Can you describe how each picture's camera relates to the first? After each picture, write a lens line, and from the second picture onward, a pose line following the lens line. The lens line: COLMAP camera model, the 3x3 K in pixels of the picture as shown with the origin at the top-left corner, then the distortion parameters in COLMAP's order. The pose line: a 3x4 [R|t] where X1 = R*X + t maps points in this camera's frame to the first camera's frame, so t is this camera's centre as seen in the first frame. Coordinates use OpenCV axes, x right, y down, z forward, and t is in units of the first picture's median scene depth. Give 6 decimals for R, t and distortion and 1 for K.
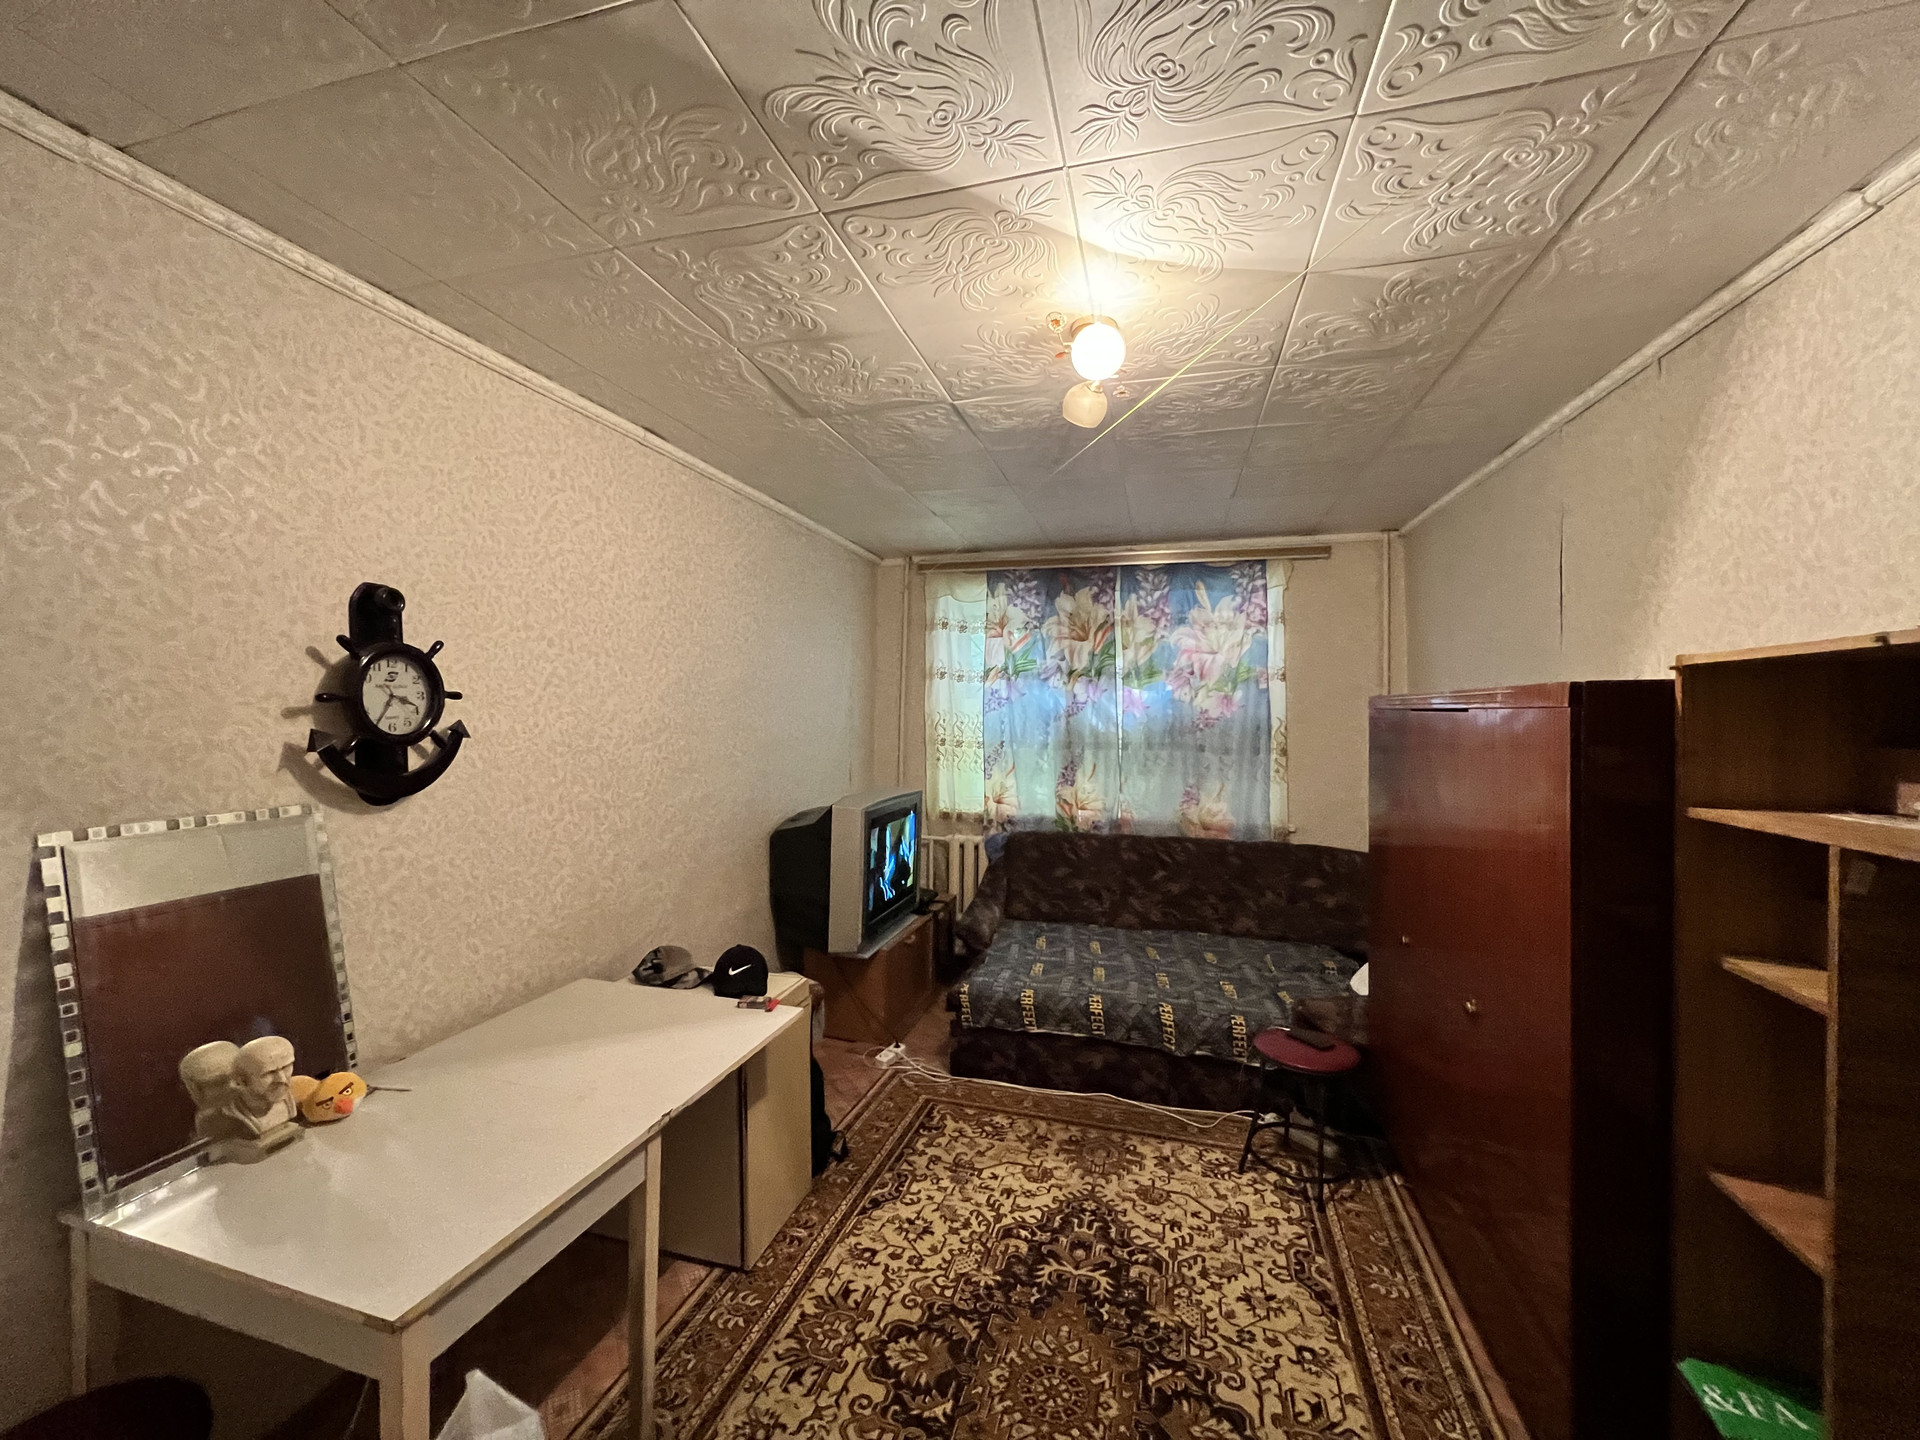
lens RADIAL K [[774.9, 0, 951.0], [0, 774.9, 716.2], [0, 0, 1]] dist [0.002907, 0.000101]
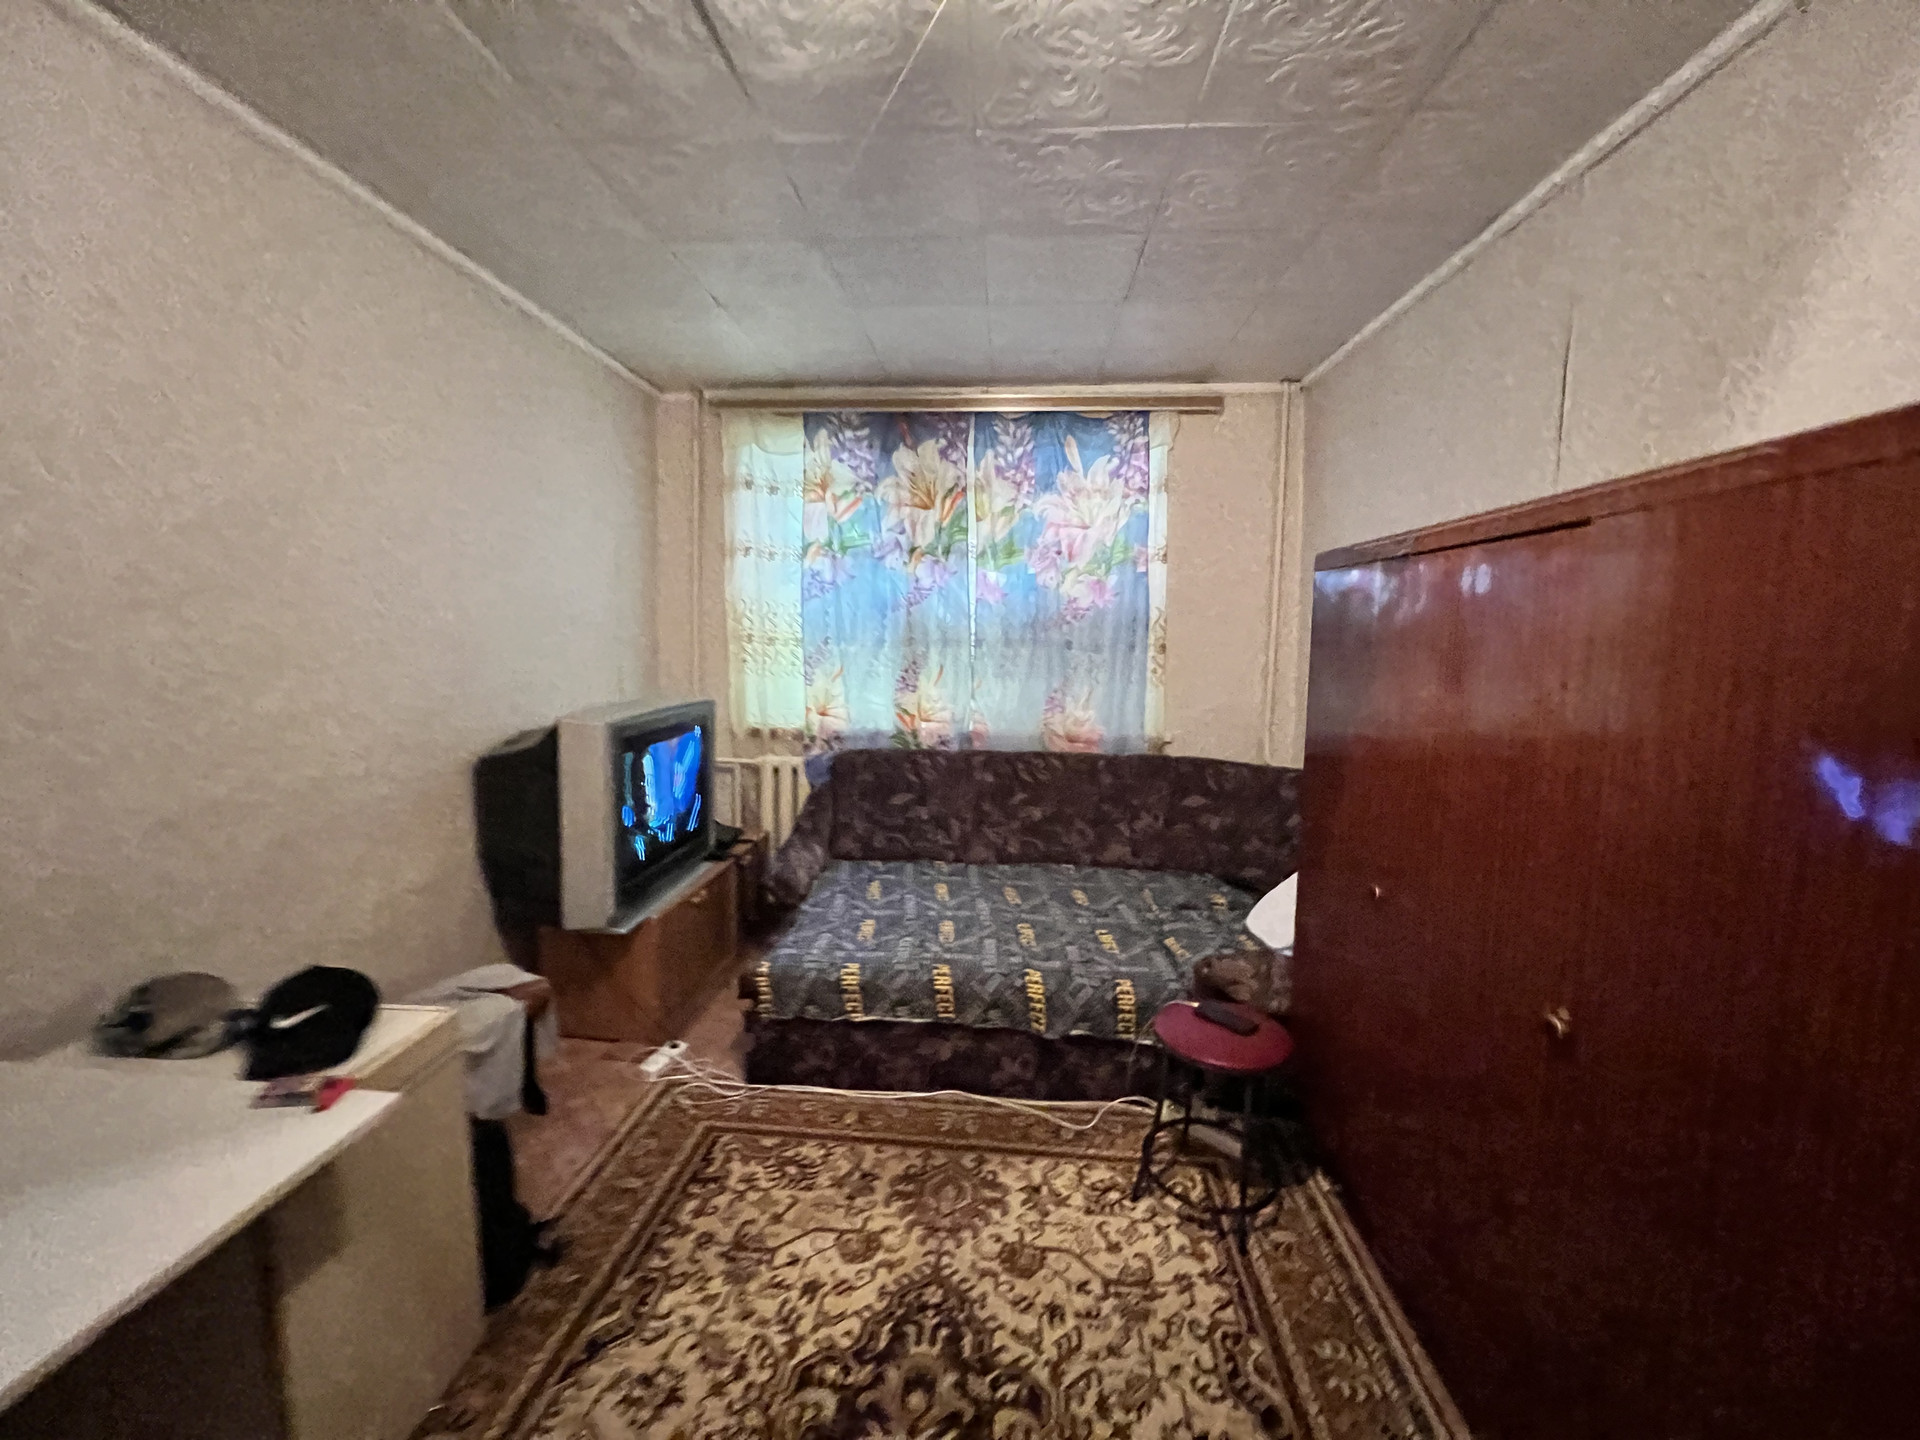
lens RADIAL K [[774.9, 0, 954.5], [0, 774.9, 708.4], [0, 0, 1]] dist [0.002907, 0.000101]
pose [[0.979961, -0.014598, 0.198656, 0.065323], [-0.004480, 0.995443, 0.095250, 0.052025], [-0.199142, -0.094231, 0.975430, 0.357280]]
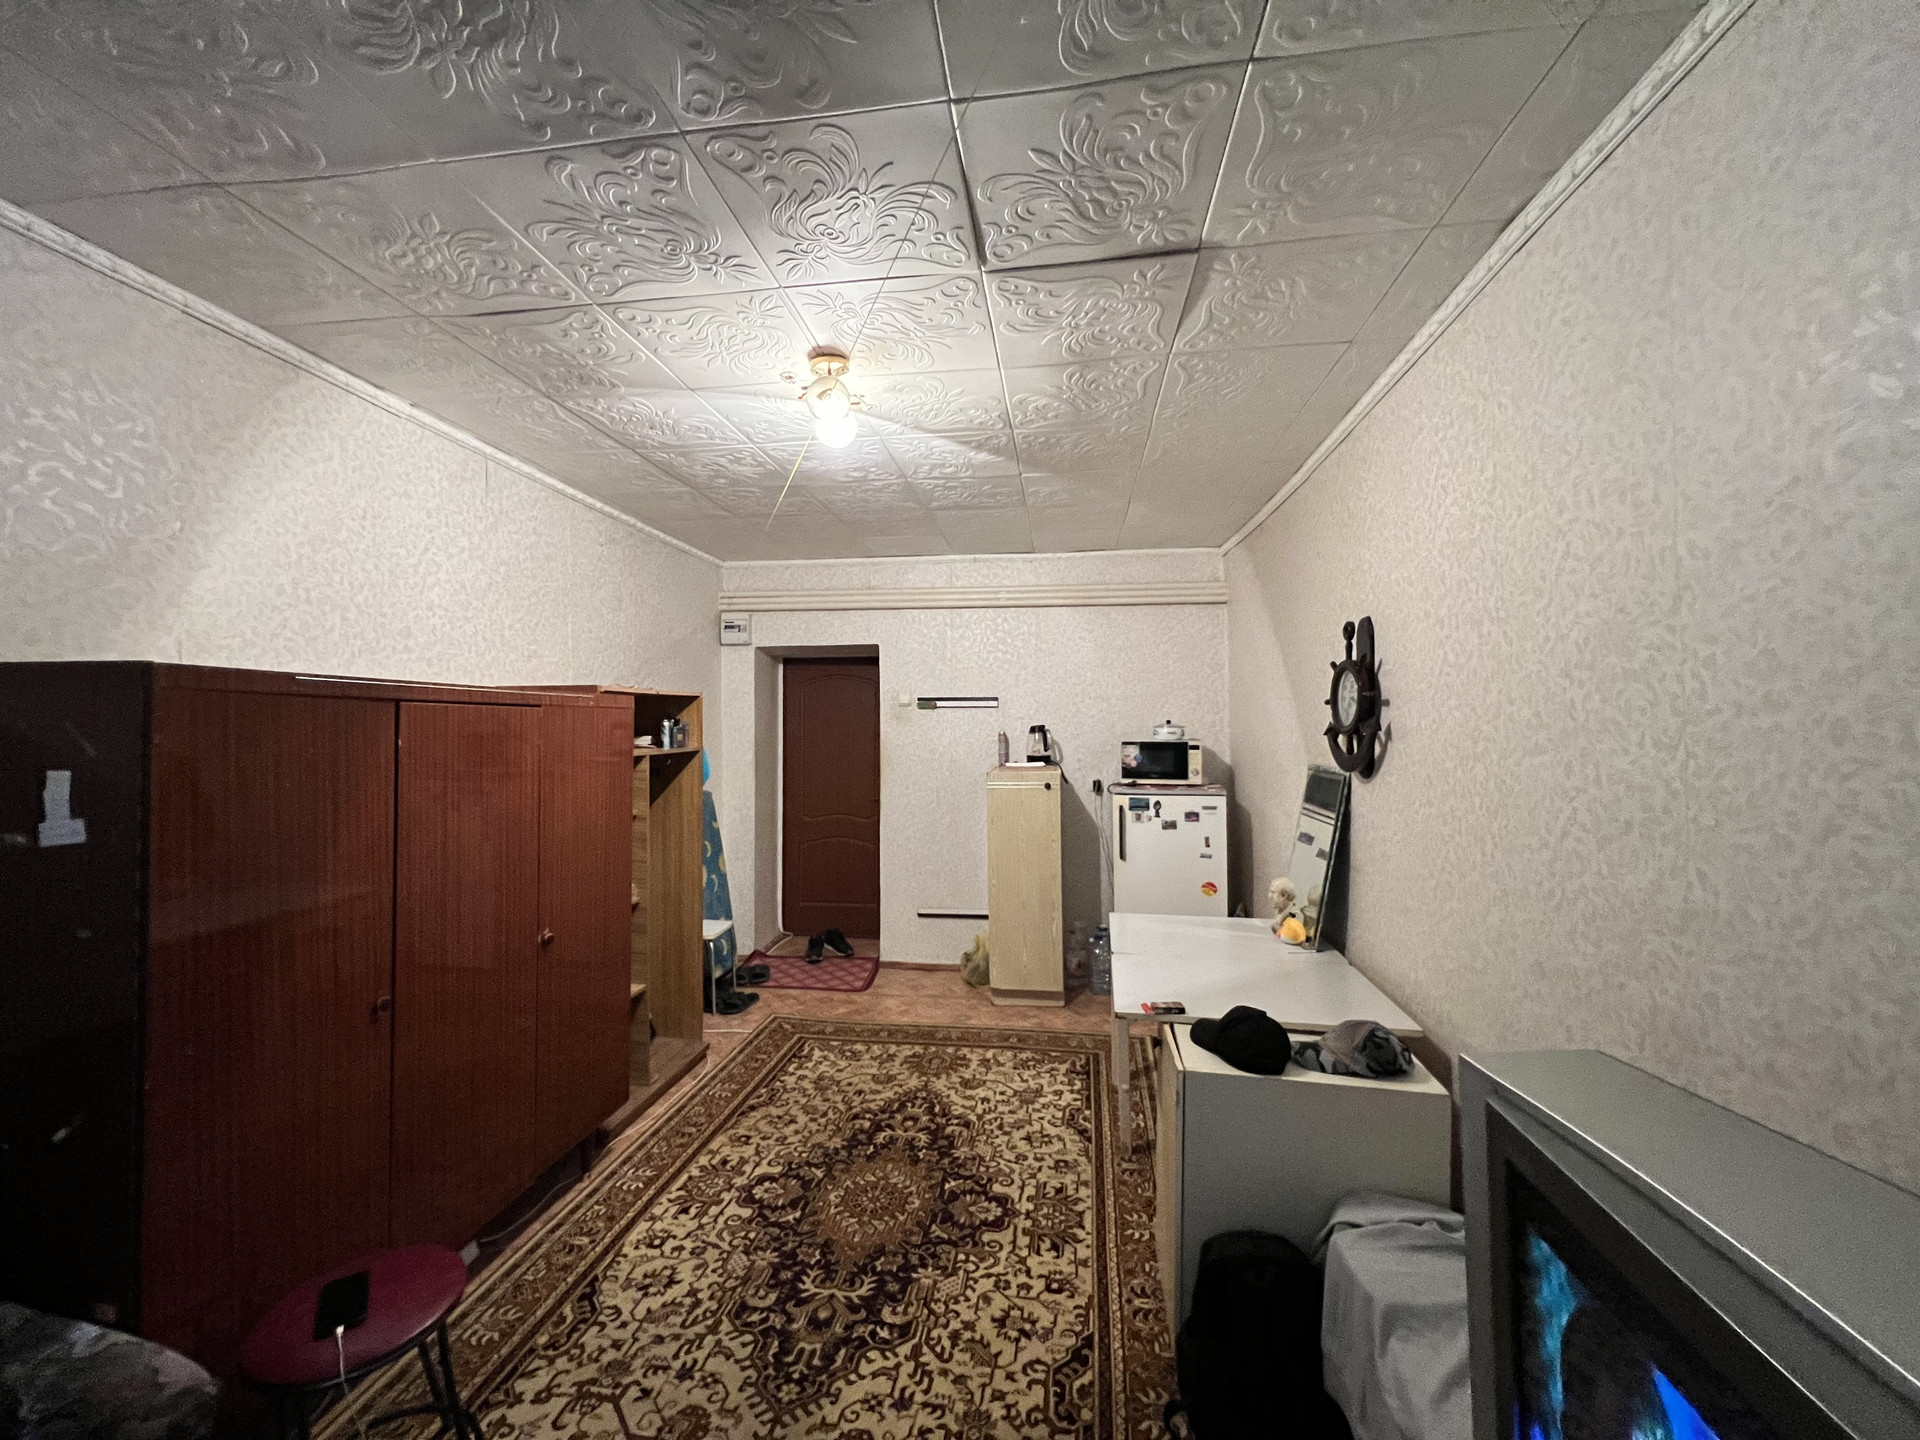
lens RADIAL K [[774.9, 0, 960.4], [0, 774.9, 719.3], [0, 0, 1]] dist [0.002907, 0.000101]
pose [[-0.991239, 0.000073, -0.132078, 0.108507], [0.000532, 0.999994, -0.003433, 0.011613], [0.132077, -0.003473, -0.991233, 1.615905]]
